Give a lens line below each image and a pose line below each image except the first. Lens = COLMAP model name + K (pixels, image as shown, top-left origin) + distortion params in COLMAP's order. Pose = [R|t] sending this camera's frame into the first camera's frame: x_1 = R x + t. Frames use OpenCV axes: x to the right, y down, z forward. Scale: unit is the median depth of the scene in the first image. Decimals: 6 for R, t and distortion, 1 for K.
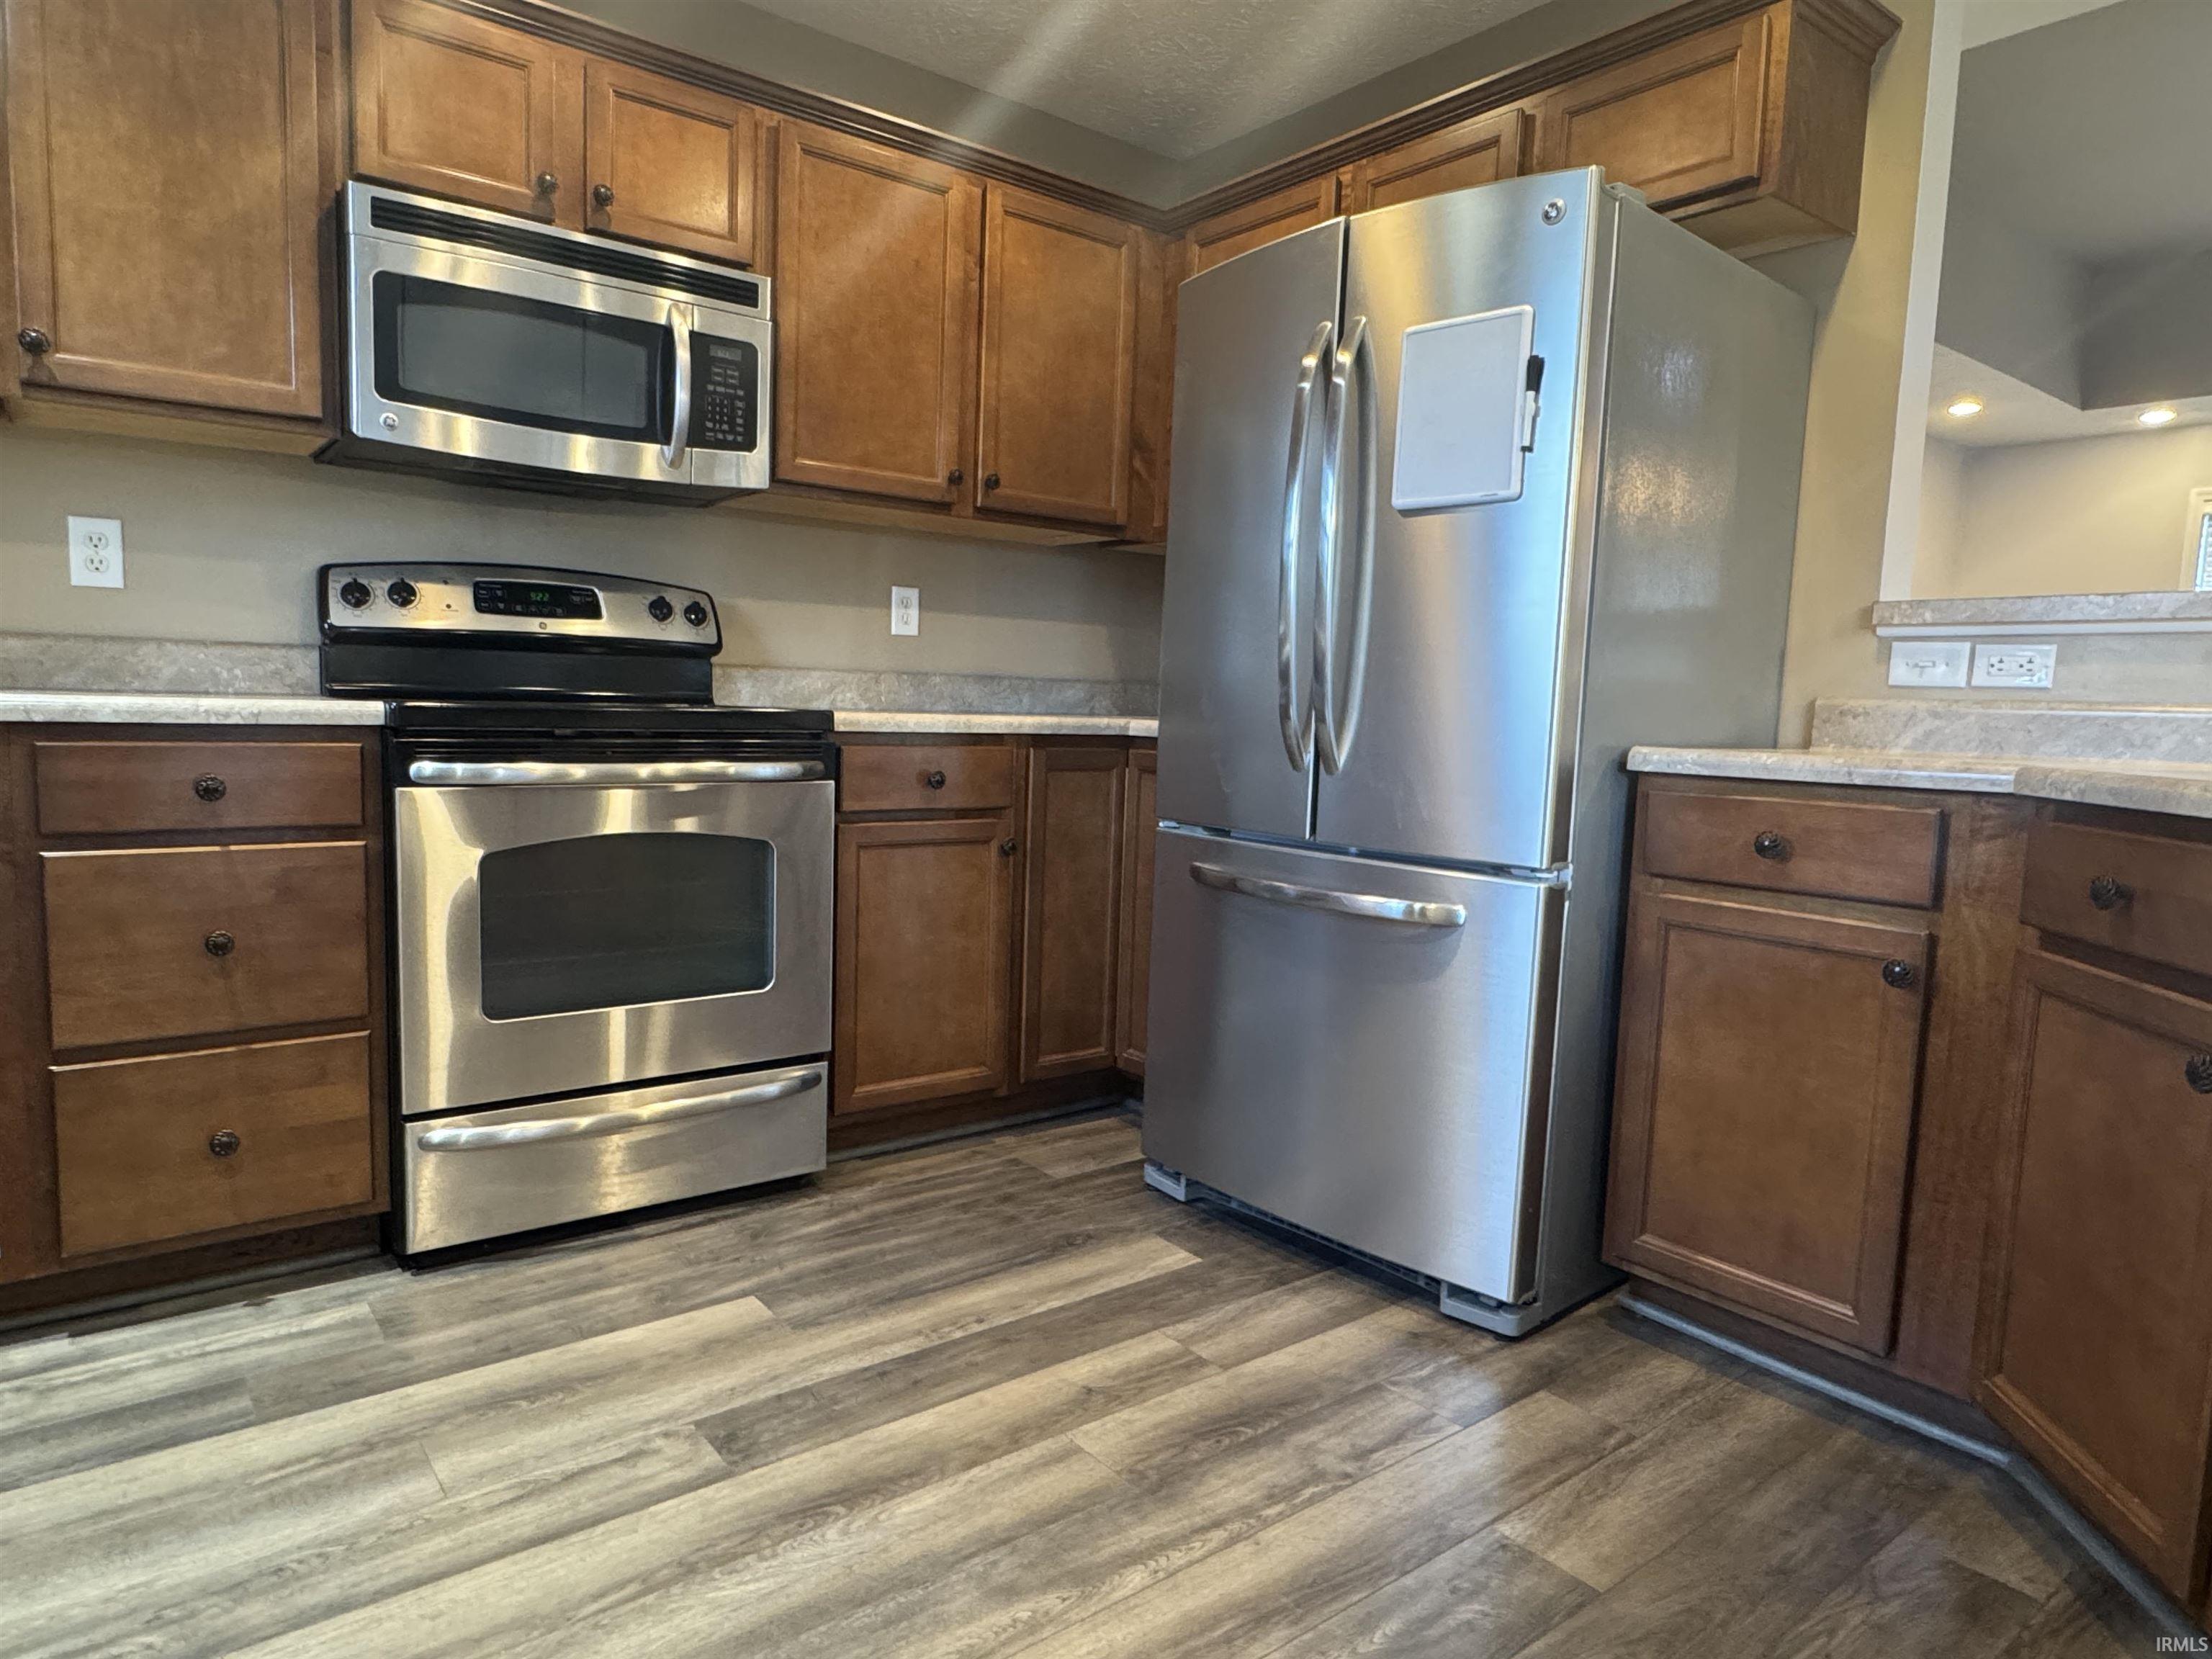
lens RADIAL K [[1341.1, 0, 1089.0], [0, 1341.1, 826.9], [0, 0, 1]] dist [0.002012, -0.002707]
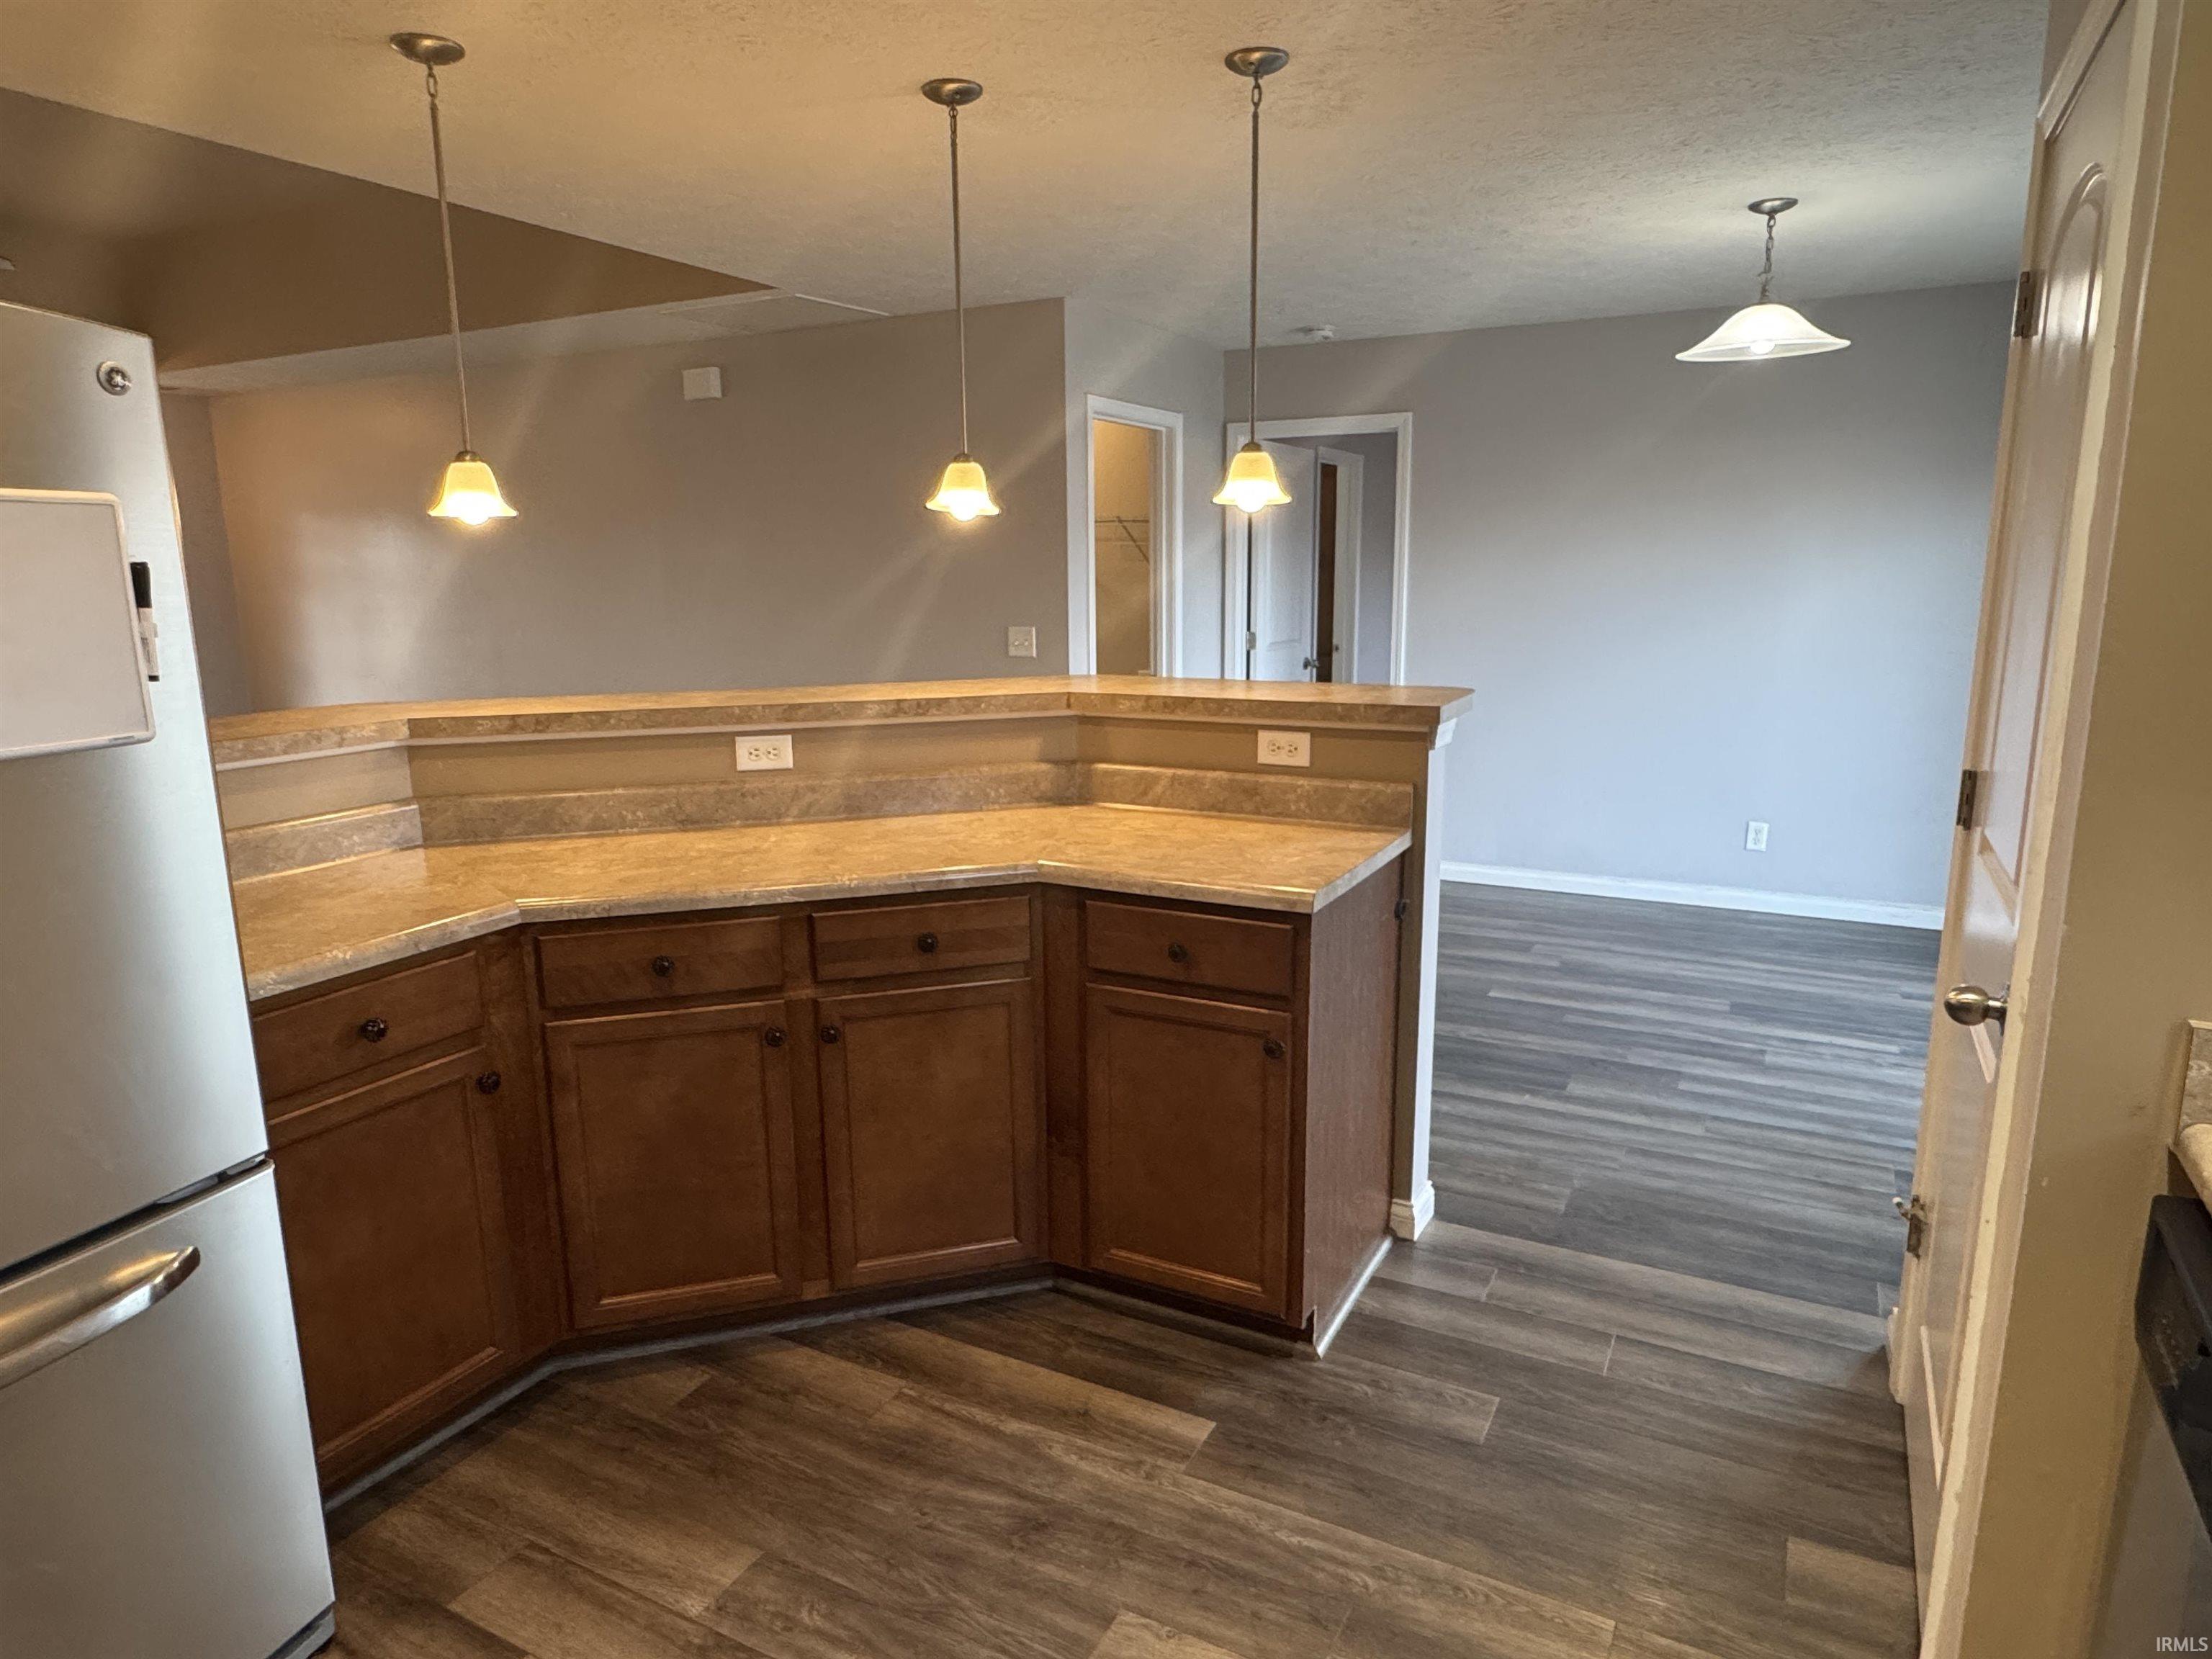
lens RADIAL K [[1341.1, 0, 1096.0], [0, 1341.1, 840.5], [0, 0, 1]] dist [0.002012, -0.002707]
pose [[-0.407639, -0.215479, 0.887355, -0.576894], [0.082547, 0.959085, 0.270818, -0.333881], [-0.909404, 0.183645, -0.373173, 0.754545]]
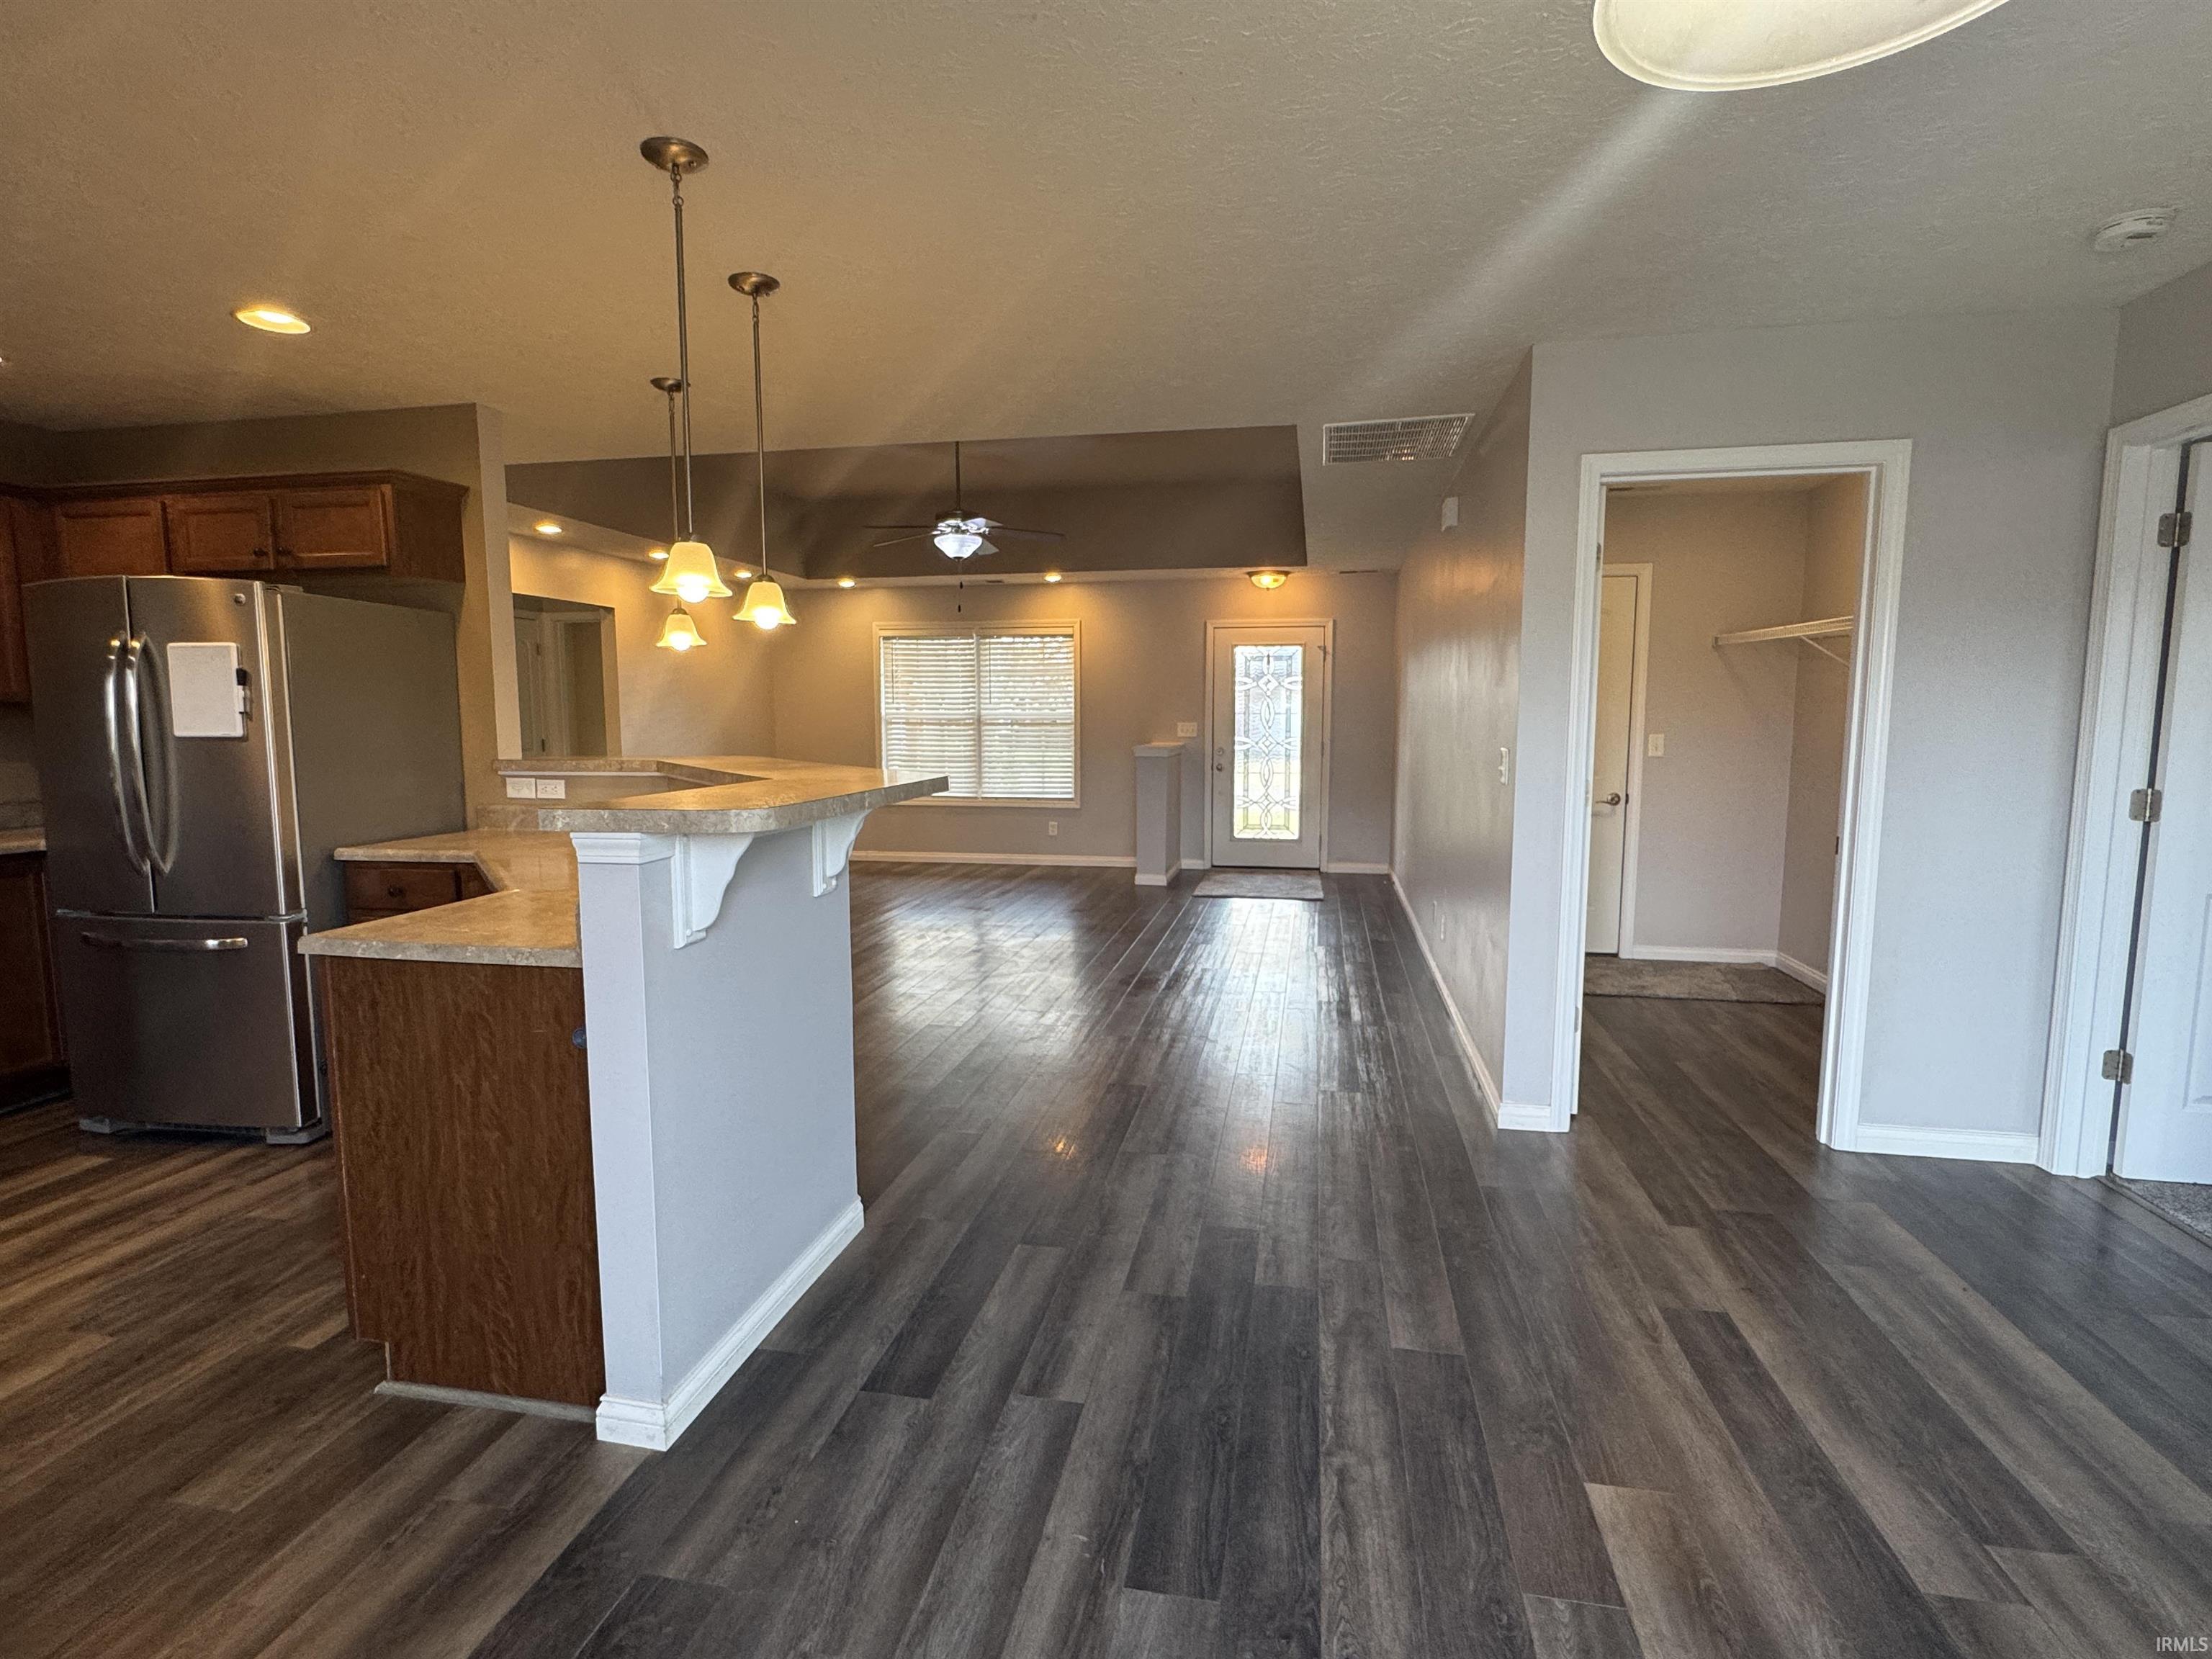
lens RADIAL K [[1100.5, 0, 1117.0], [0, 1100.5, 827.4], [0, 0, 1]] dist [-0.000604, -0.000762]
pose [[0.759282, -0.106118, 0.642052, 0.225657], [0.091322, 0.994227, 0.056329, -0.075606], [-0.644323, 0.015864, 0.764589, -1.049602]]
